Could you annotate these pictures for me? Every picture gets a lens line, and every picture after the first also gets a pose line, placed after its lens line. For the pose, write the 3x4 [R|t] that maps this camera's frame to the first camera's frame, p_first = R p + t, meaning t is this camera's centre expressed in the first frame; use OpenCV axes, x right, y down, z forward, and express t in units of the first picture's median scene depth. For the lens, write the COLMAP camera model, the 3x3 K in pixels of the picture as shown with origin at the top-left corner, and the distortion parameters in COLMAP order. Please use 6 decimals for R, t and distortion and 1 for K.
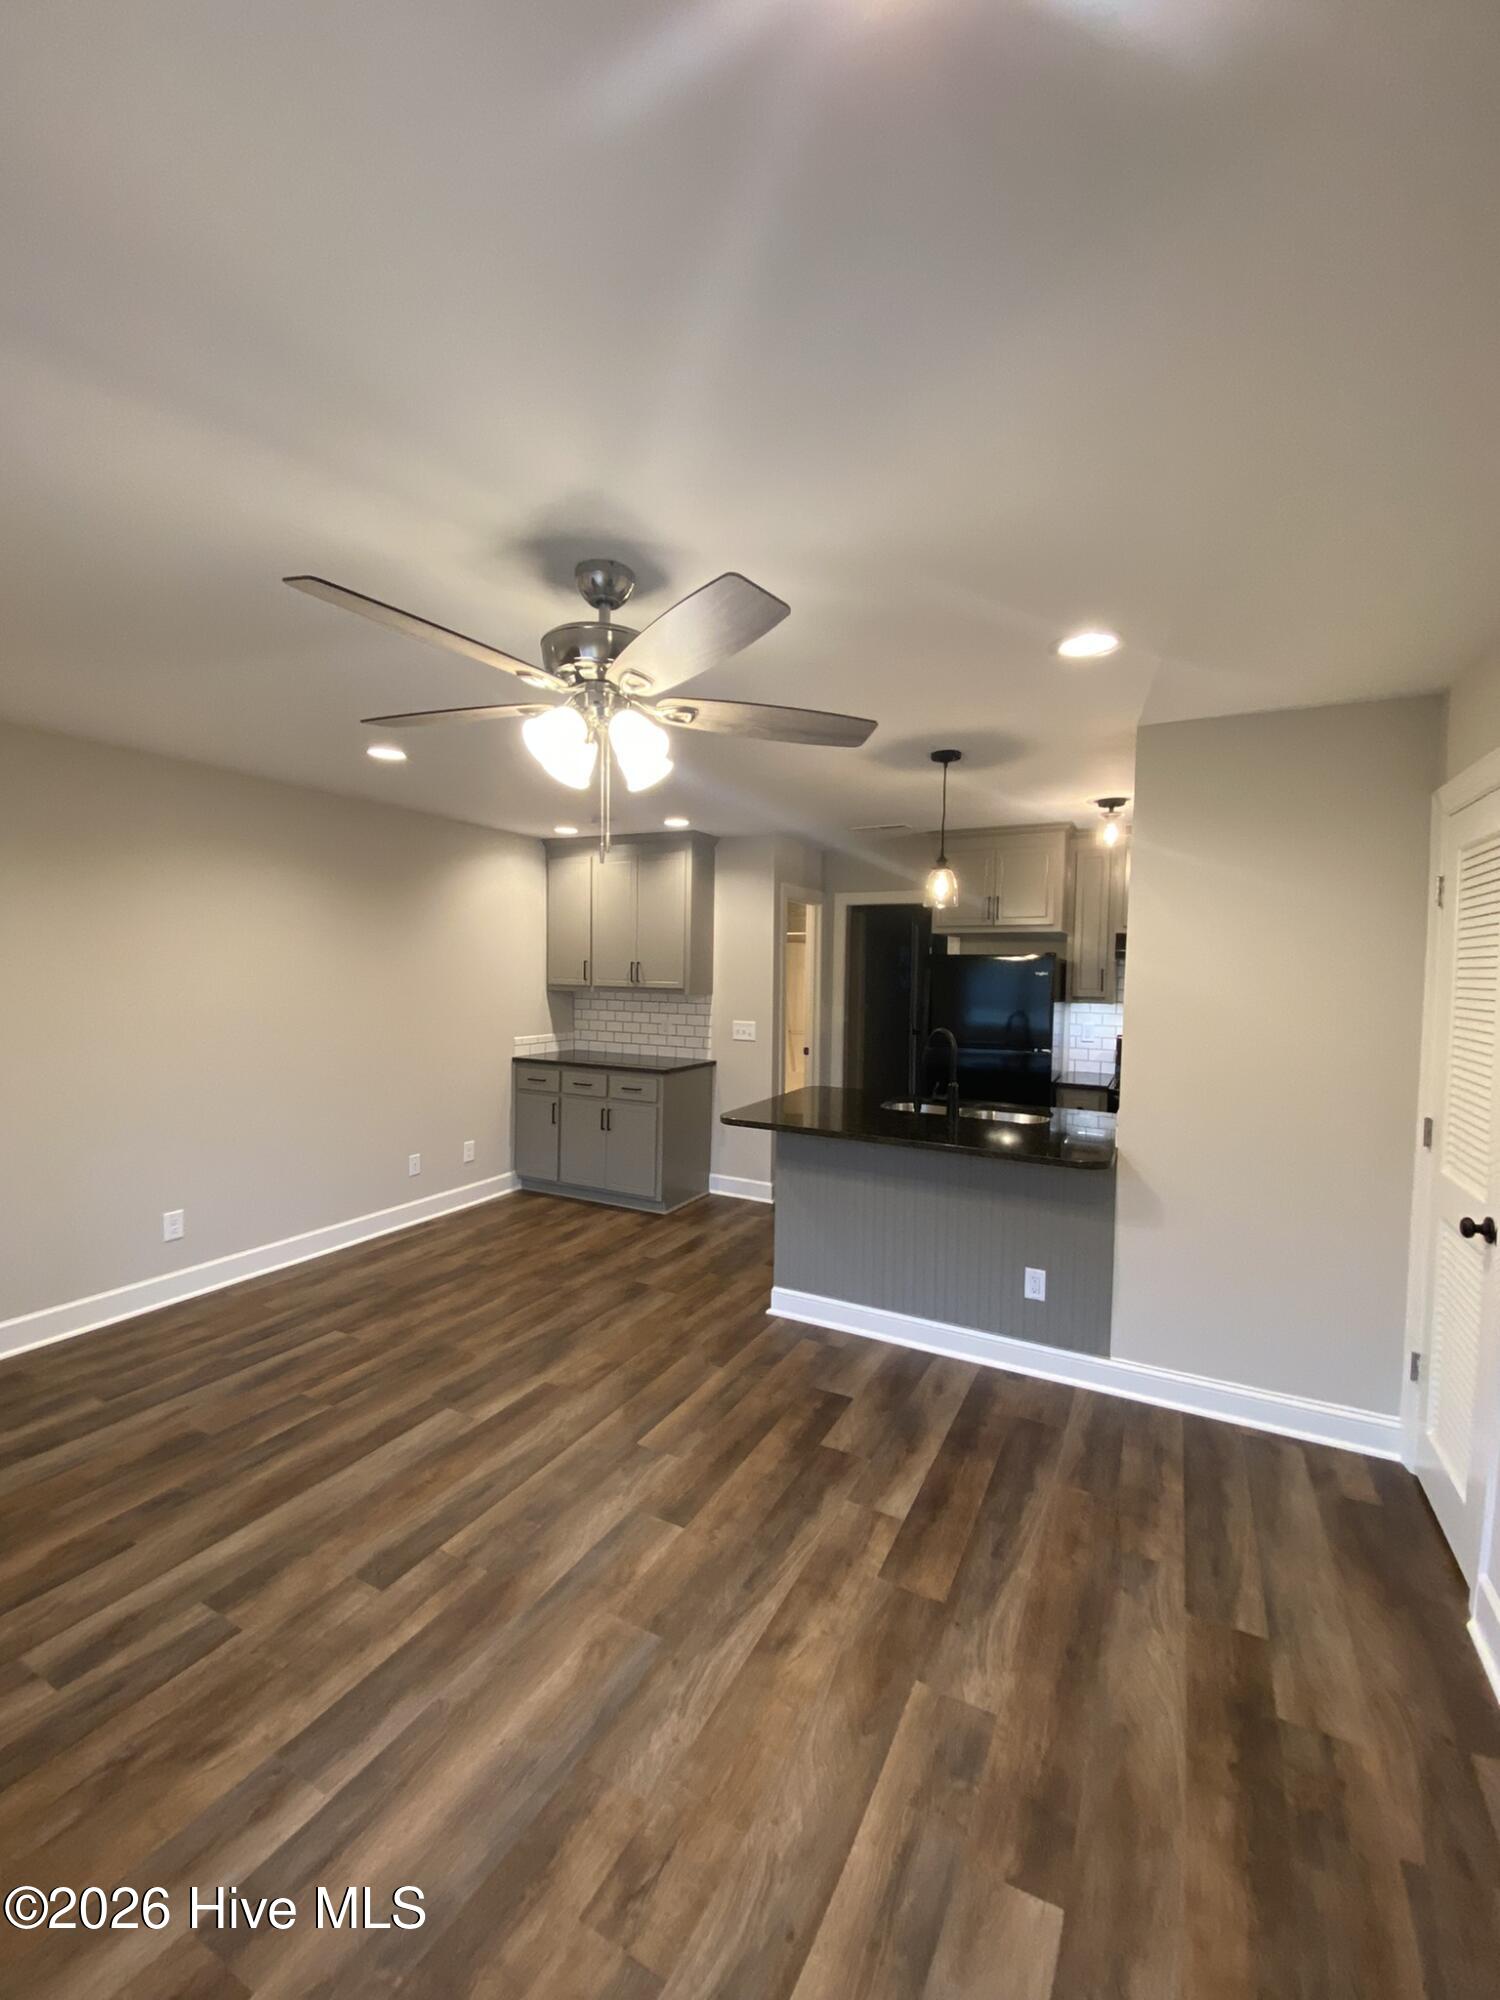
lens RADIAL K [[794.7, 0, 778.9], [0, 794.7, 1007.9], [0, 0, 1]] dist [0.015728, -0.016900]
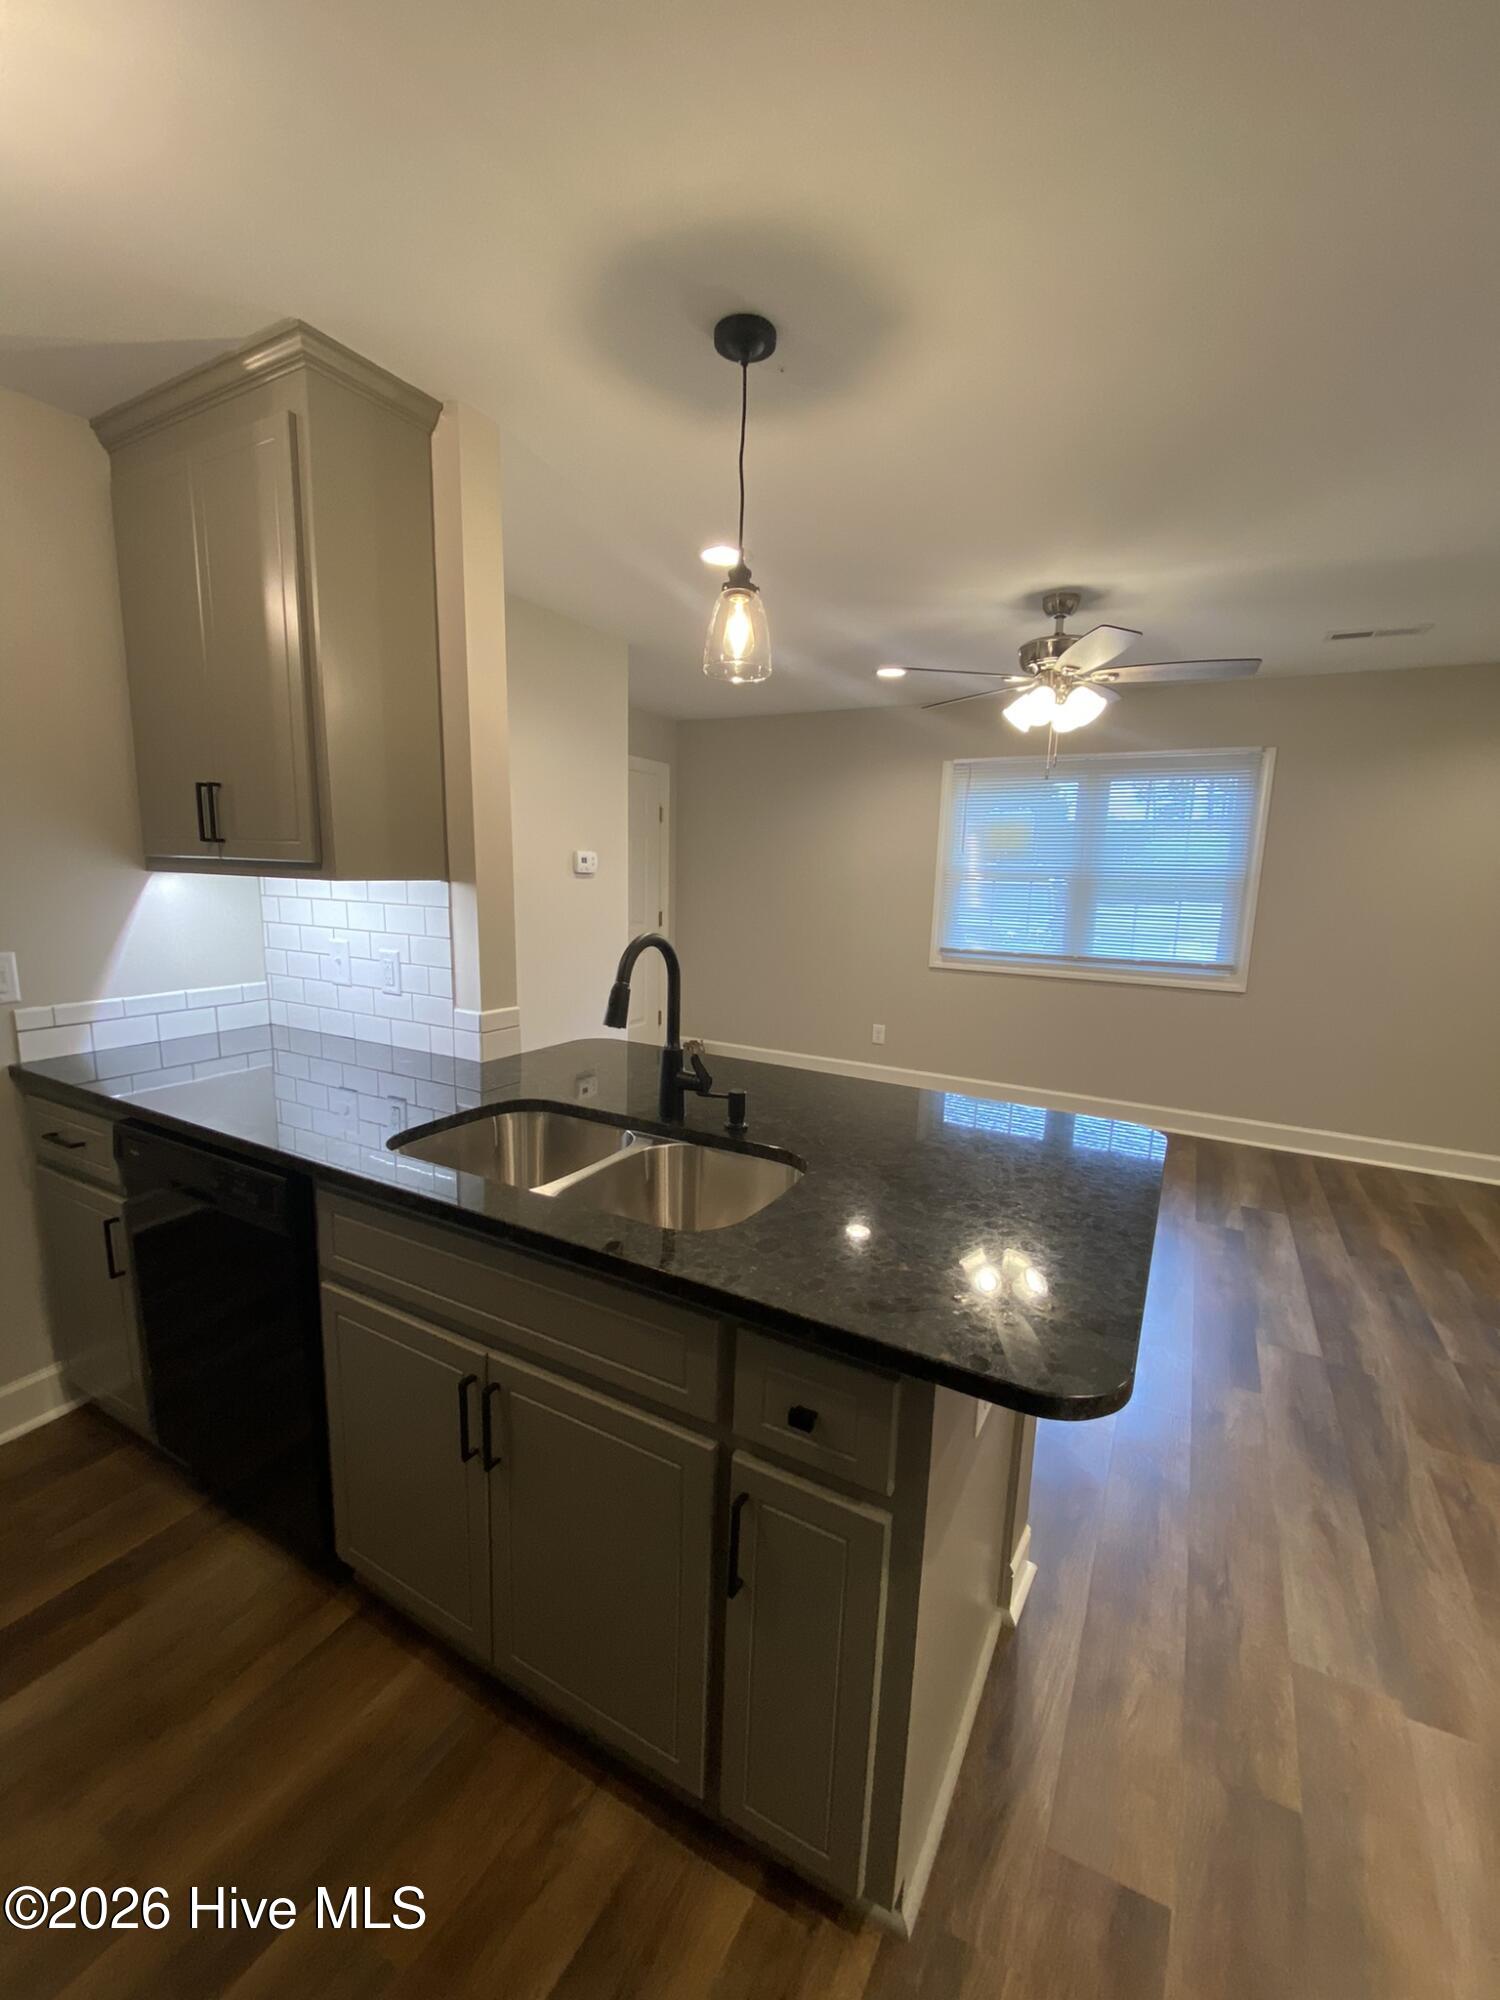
lens RADIAL K [[794.7, 0, 778.9], [0, 794.7, 1007.9], [0, 0, 1]] dist [0.015728, -0.016900]
pose [[-0.998914, -0.039864, 0.024099, 0.199859], [-0.033702, 0.975619, 0.216869, -0.054950], [-0.032157, 0.215821, -0.975903, 1.981020]]
